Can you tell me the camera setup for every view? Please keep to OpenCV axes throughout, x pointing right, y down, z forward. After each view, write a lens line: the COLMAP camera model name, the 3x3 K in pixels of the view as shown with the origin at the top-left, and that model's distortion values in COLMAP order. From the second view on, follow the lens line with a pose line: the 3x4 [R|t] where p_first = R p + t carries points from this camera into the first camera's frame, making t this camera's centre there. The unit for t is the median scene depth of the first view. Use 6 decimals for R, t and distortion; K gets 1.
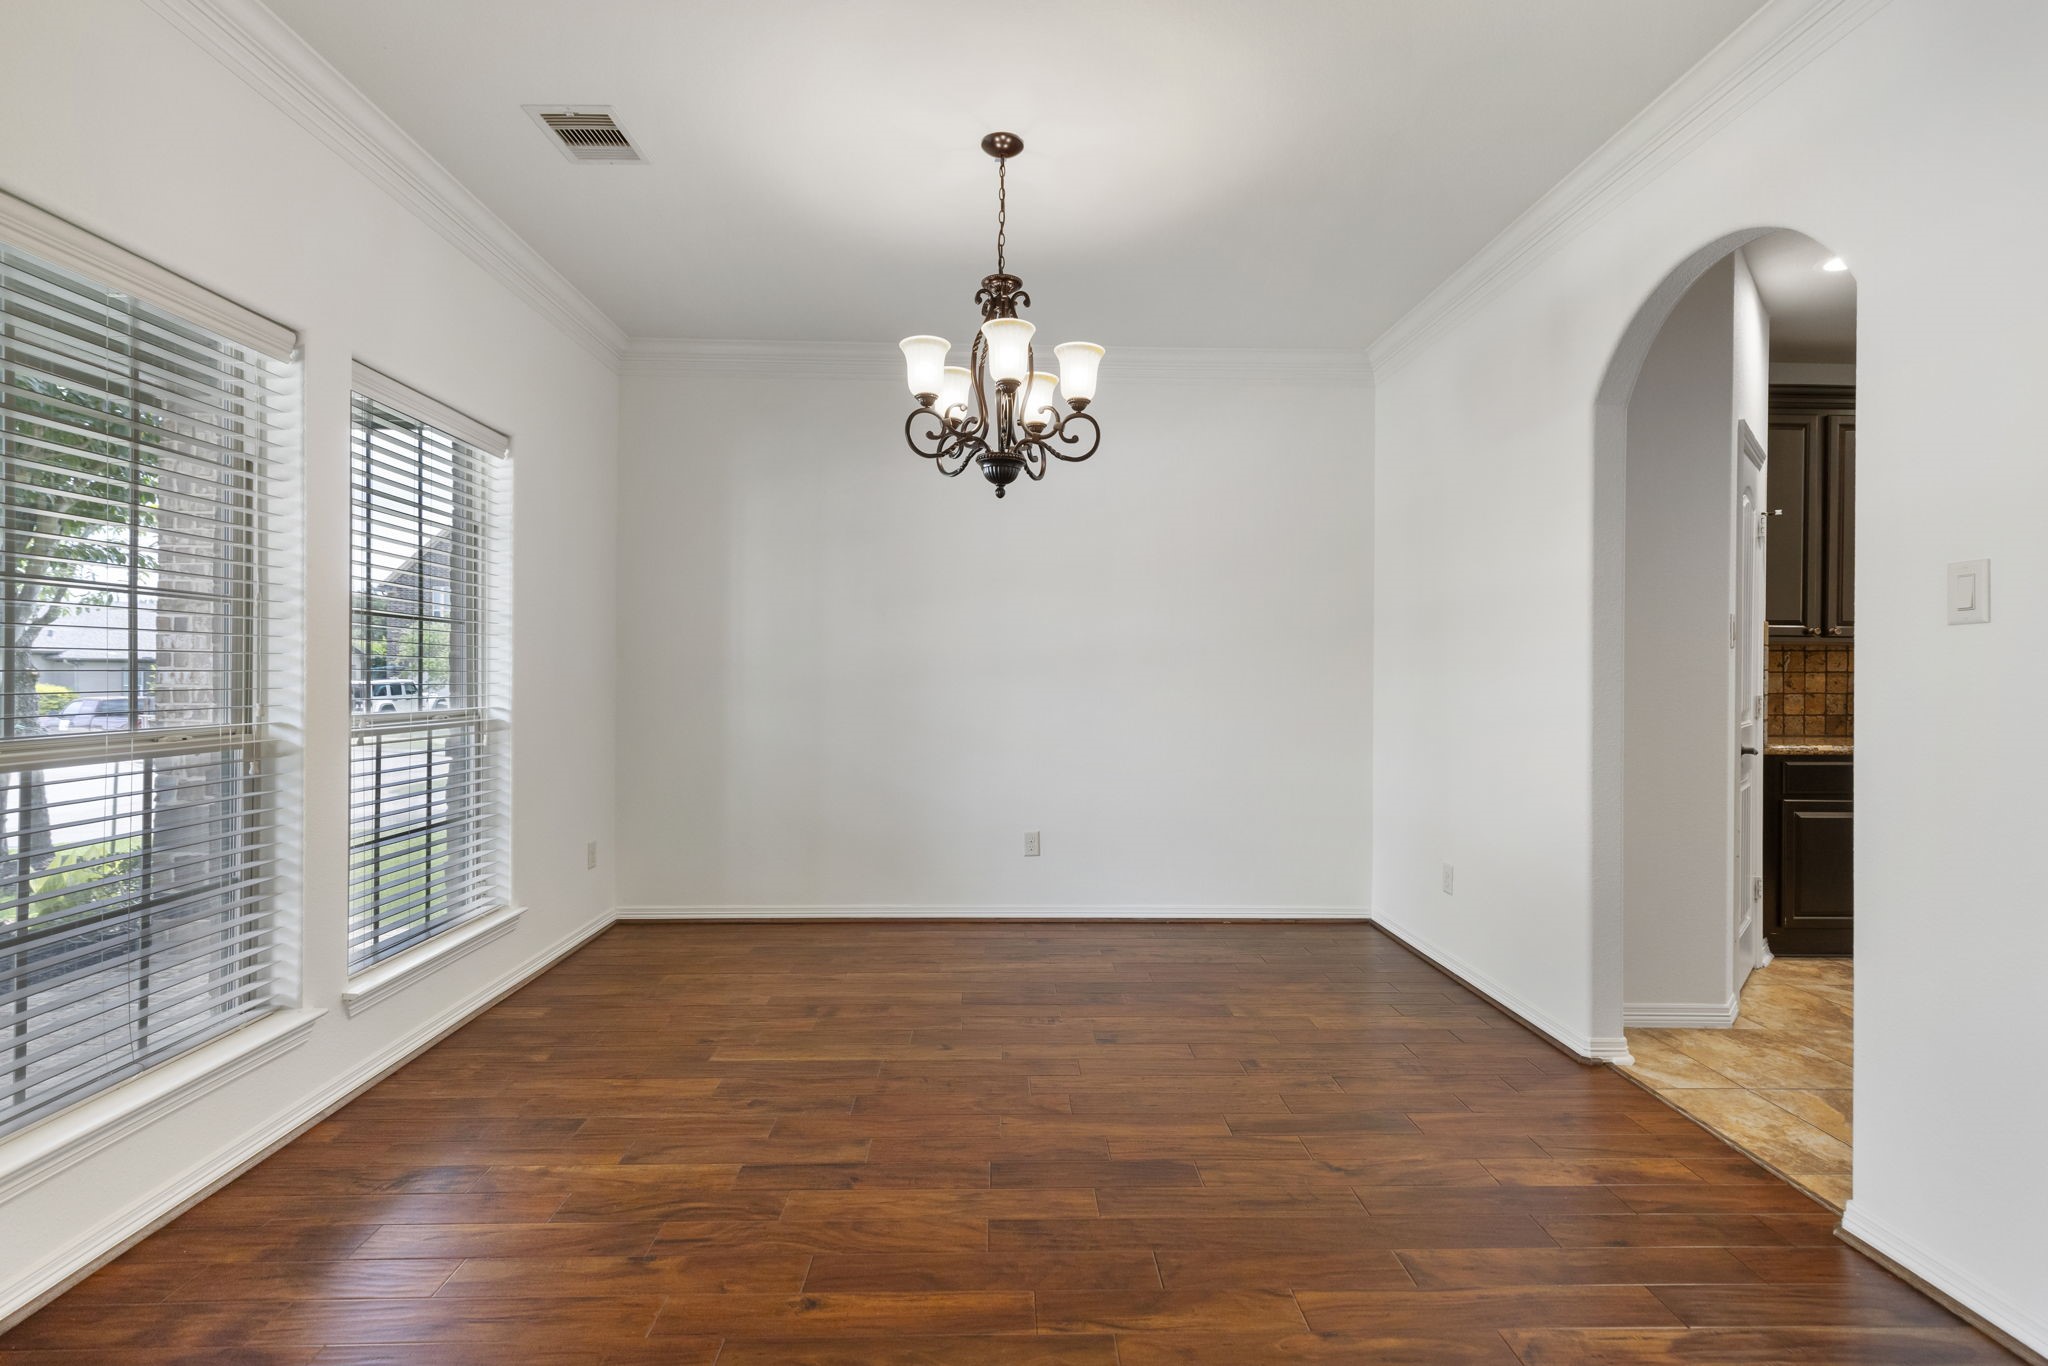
lens RADIAL K [[936.6, 0, 1022.4], [0, 936.6, 671.0], [0, 0, 1]] dist [0.002755, -0.002093]
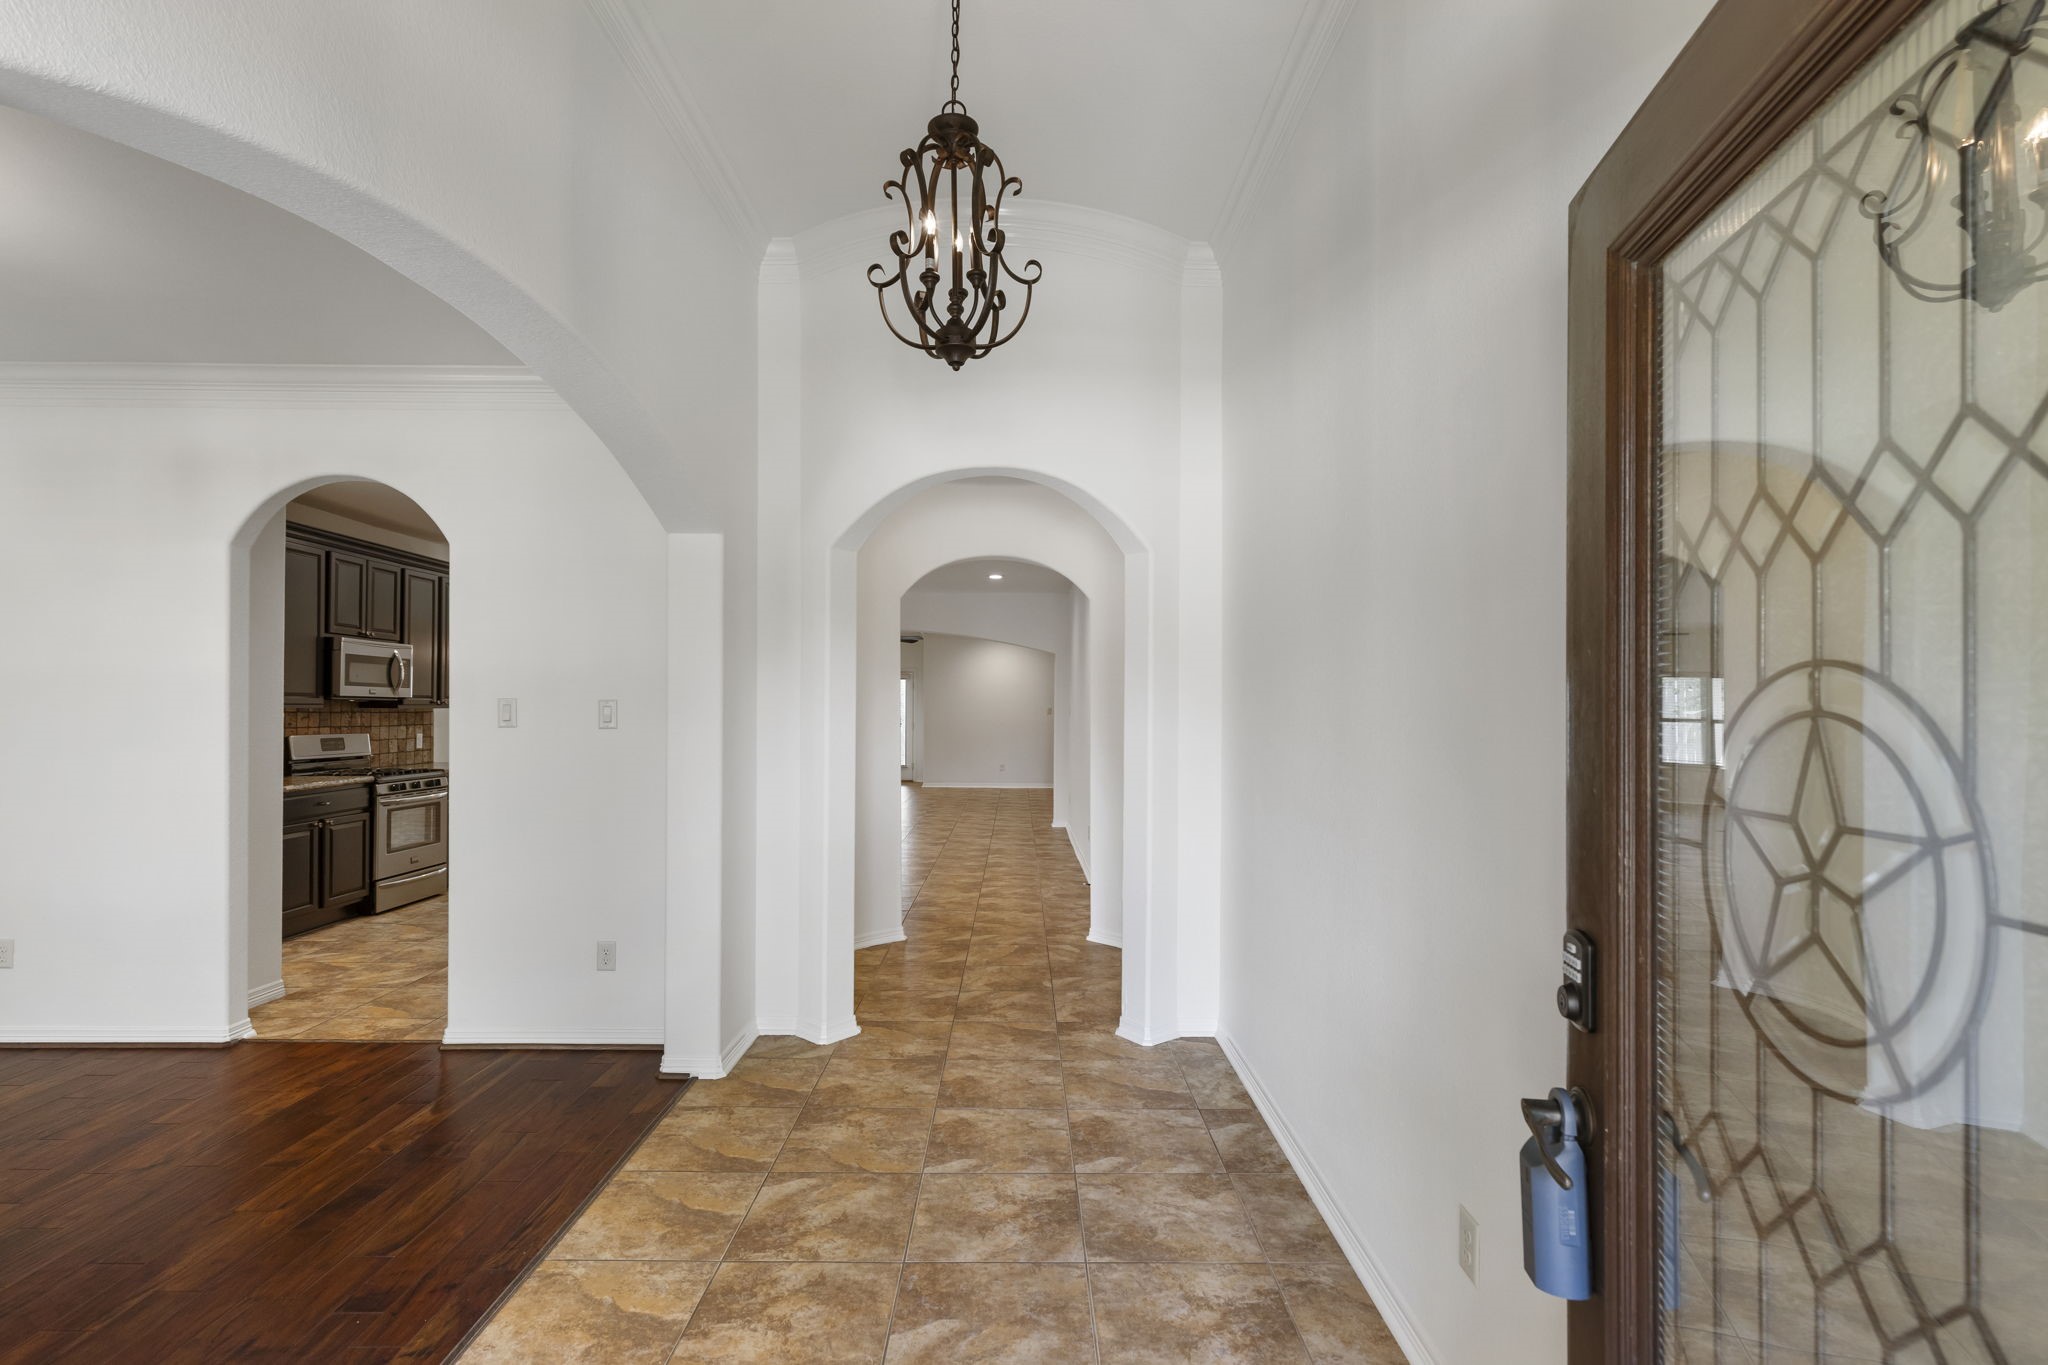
lens RADIAL K [[936.6, 0, 1015.0], [0, 936.6, 696.4], [0, 0, 1]] dist [0.002755, -0.002093]
pose [[0.025474, 0.004232, 0.999667, -0.694404], [-0.008474, 0.999956, -0.004017, -0.077497], [-0.999640, -0.008369, 0.025509, -0.136656]]
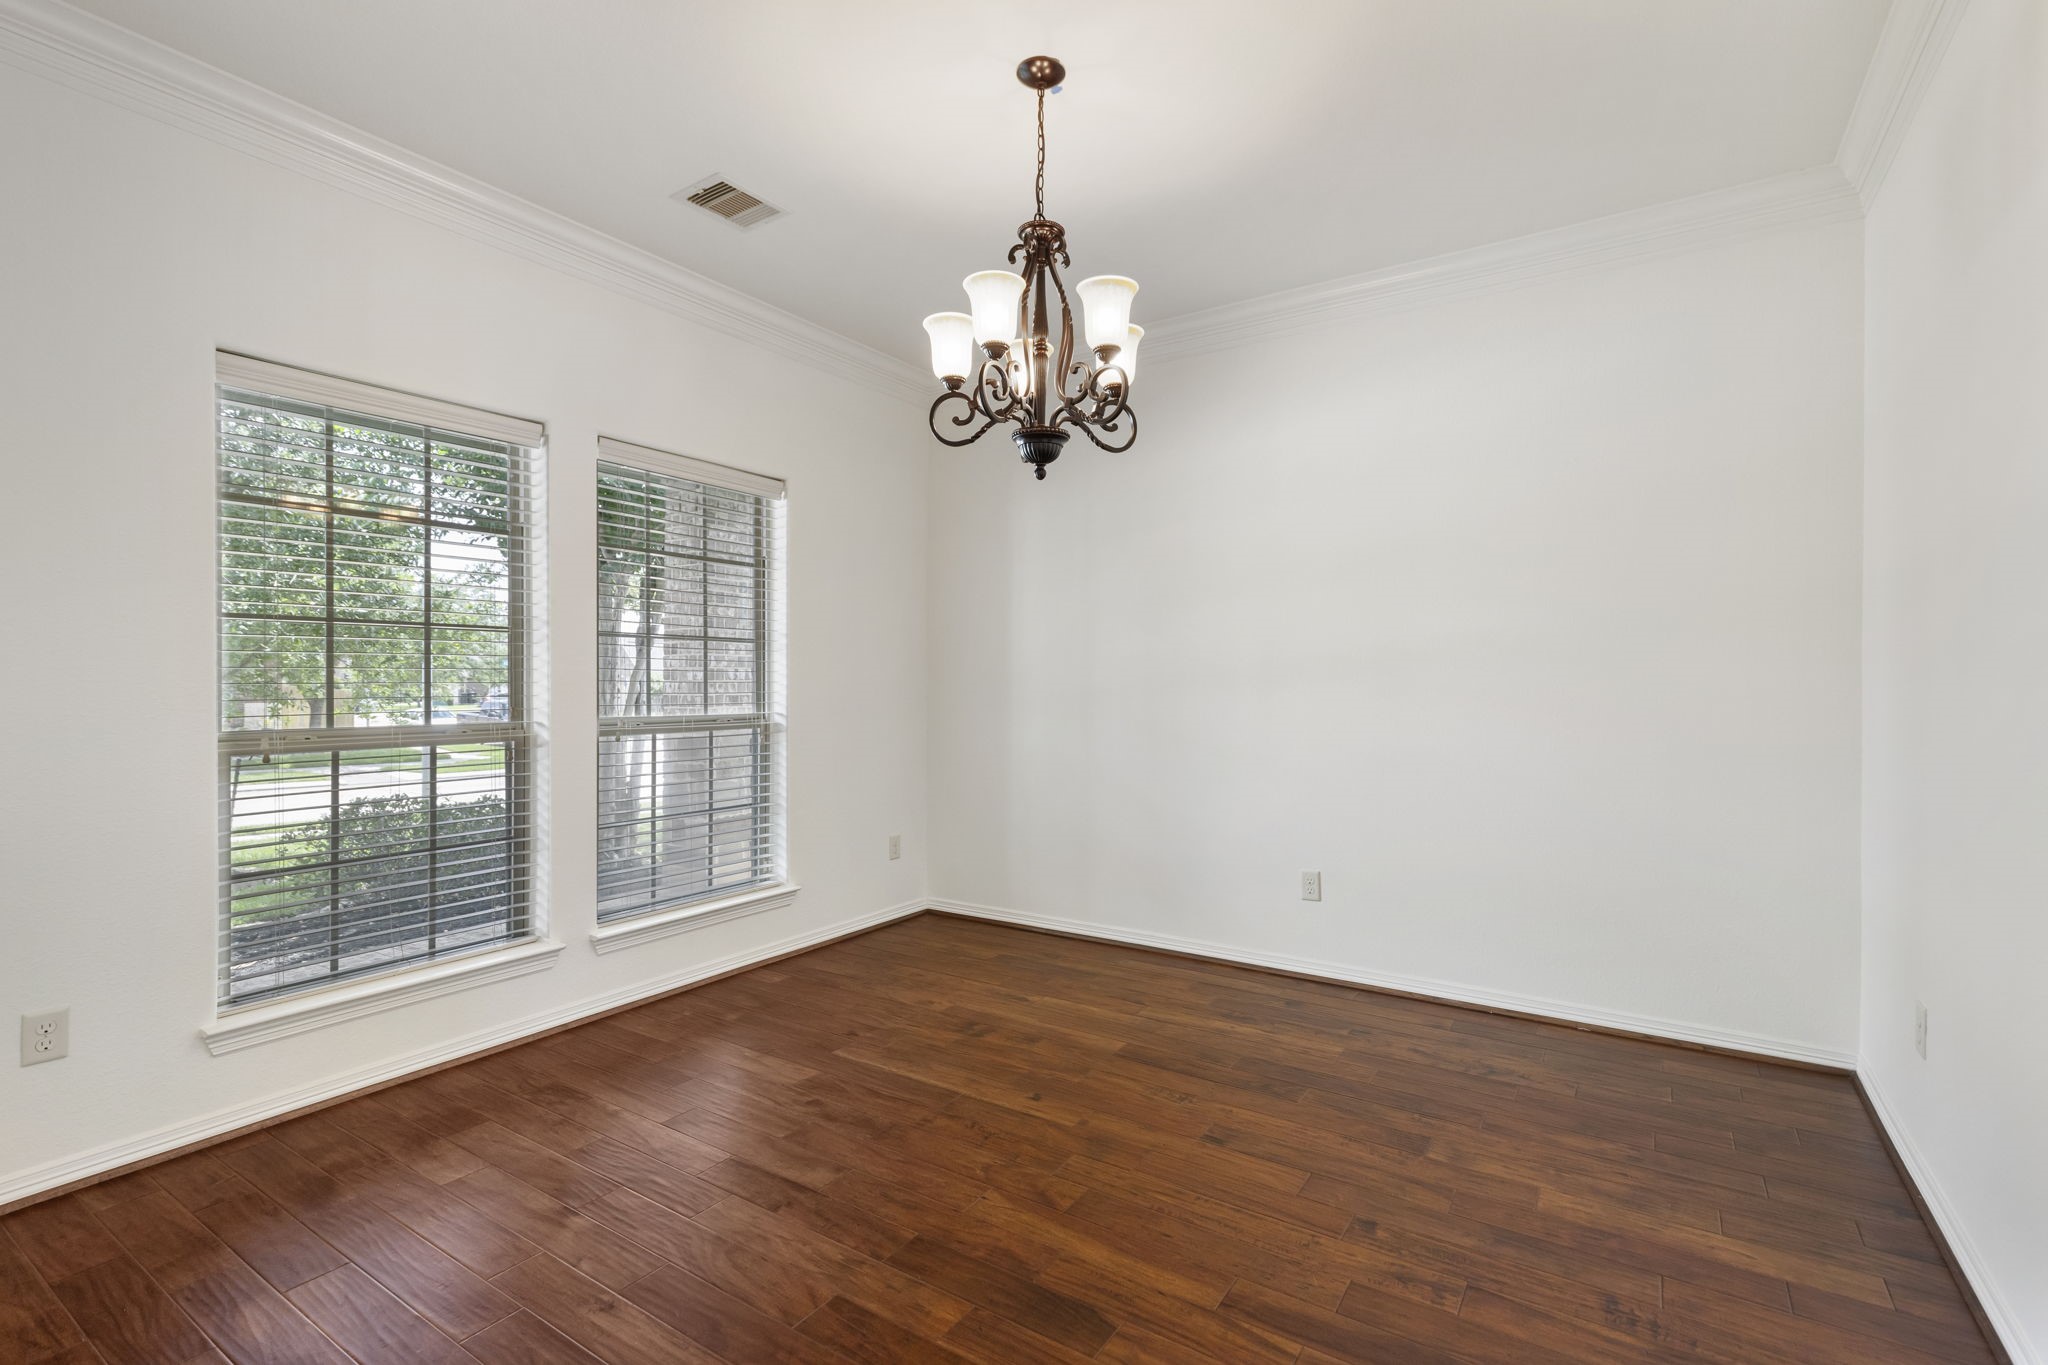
lens RADIAL K [[936.6, 0, 994.7], [0, 936.6, 683.0], [0, 0, 1]] dist [0.002755, -0.002093]
pose [[0.815042, -0.005027, -0.579380, 0.431322], [0.006810, 0.999976, 0.000904, 0.002917], [0.579362, -0.004682, 0.815057, 0.258033]]
